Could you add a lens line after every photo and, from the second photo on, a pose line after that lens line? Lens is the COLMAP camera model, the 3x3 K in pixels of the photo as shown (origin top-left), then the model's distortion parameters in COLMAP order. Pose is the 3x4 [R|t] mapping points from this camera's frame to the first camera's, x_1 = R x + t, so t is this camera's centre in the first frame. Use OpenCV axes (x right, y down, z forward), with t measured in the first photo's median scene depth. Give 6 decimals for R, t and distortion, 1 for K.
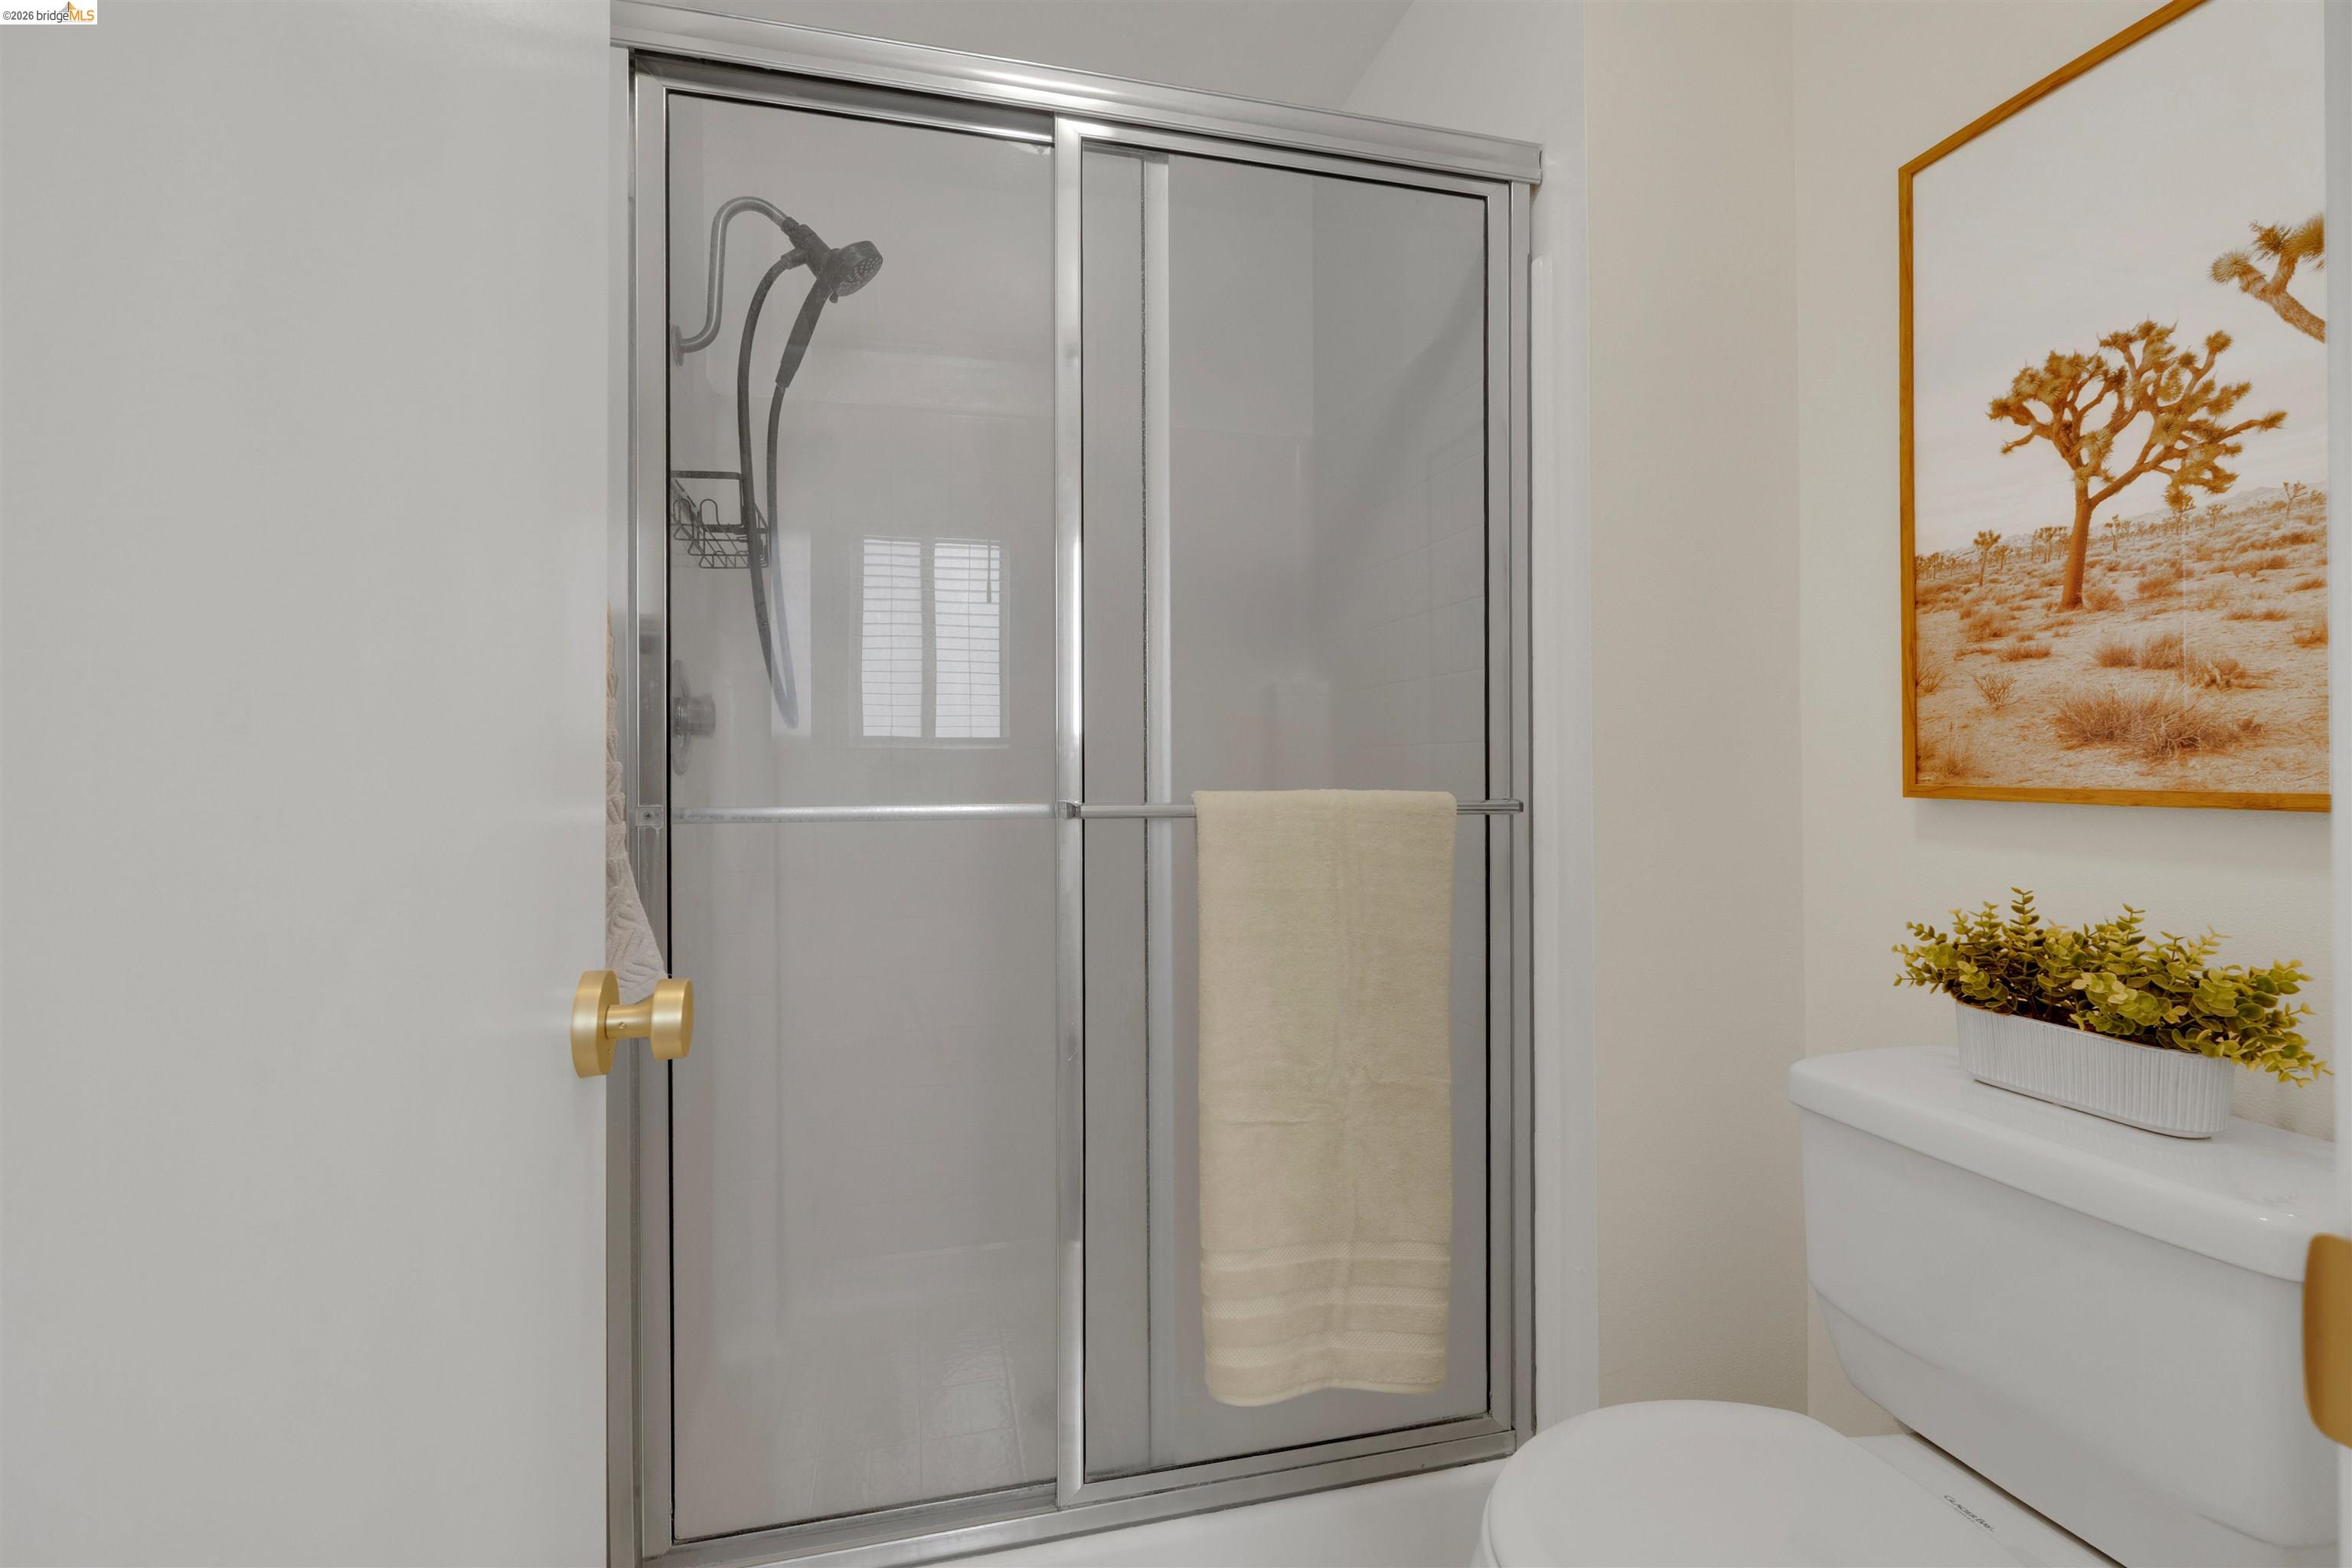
lens RADIAL K [[1066.9, 0, 1180.5], [0, 1066.9, 786.5], [0, 0, 1]] dist [-0.006831, 0.001119]
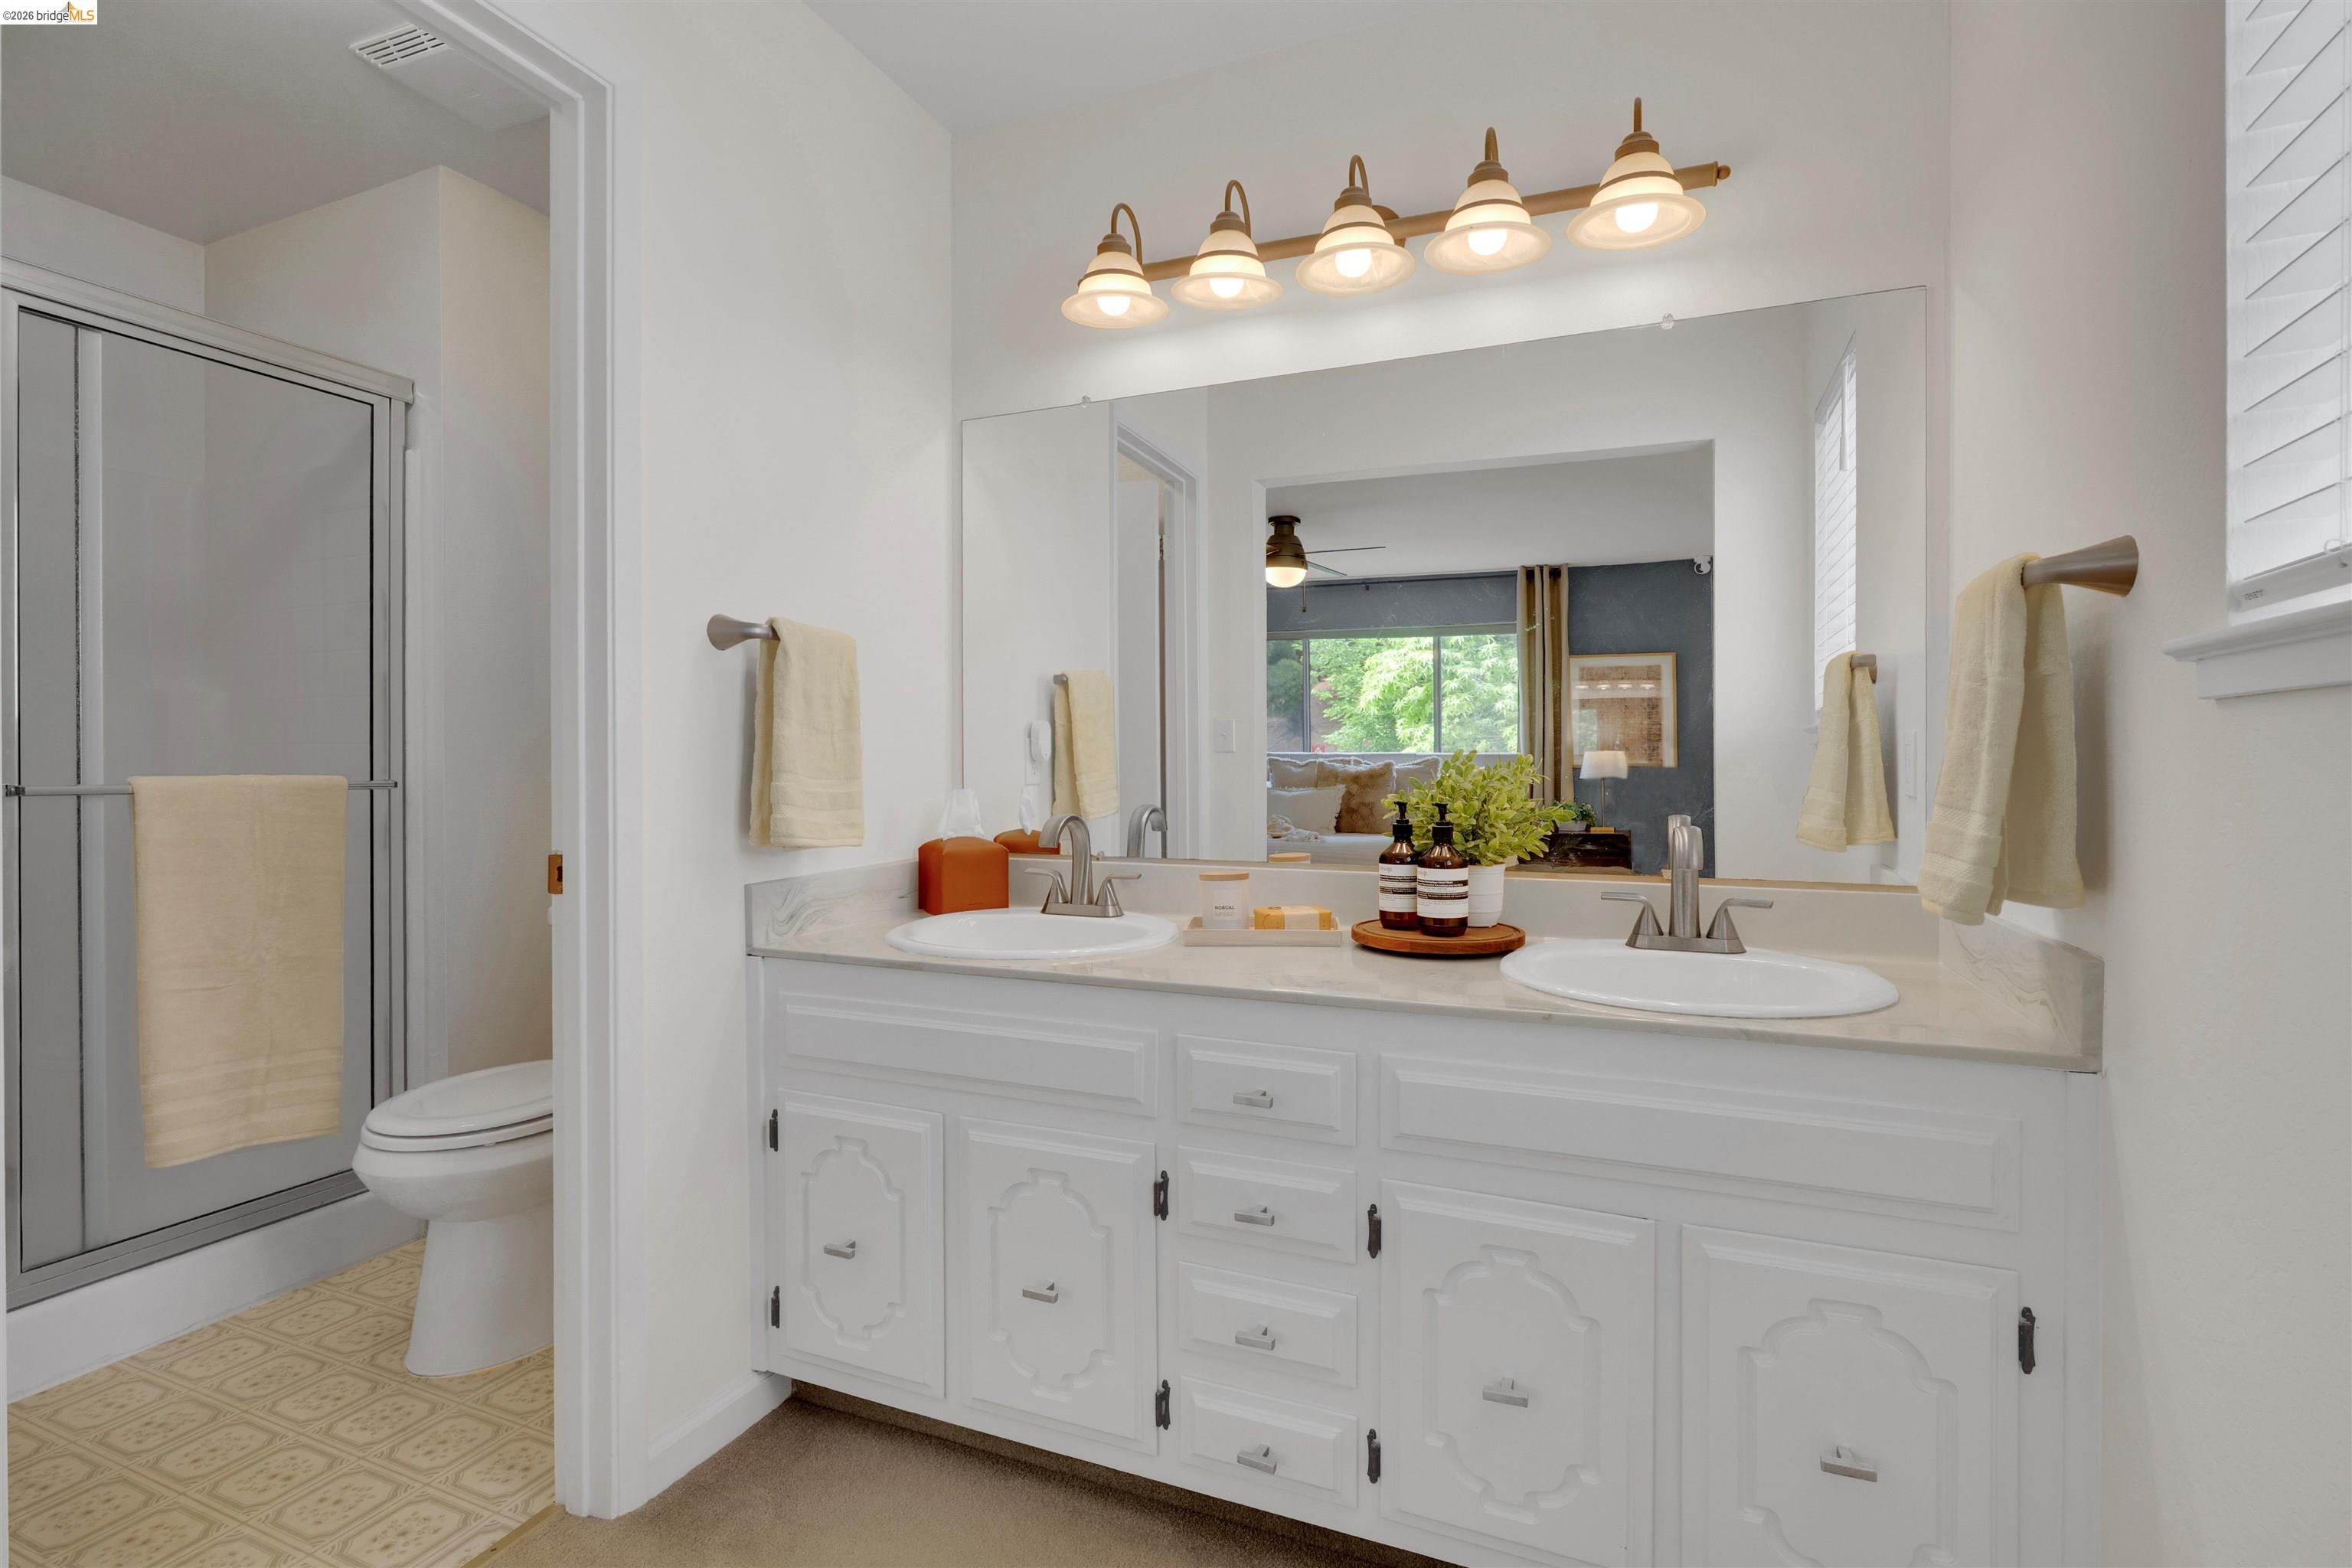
lens RADIAL K [[1066.9, 0, 1182.3], [0, 1066.9, 765.2], [0, 0, 1]] dist [-0.006831, 0.001119]
pose [[0.605764, 0.001794, 0.795642, -0.264508], [-0.006251, 0.999977, 0.002504, -0.023221], [-0.795620, -0.006490, 0.605761, -1.010532]]
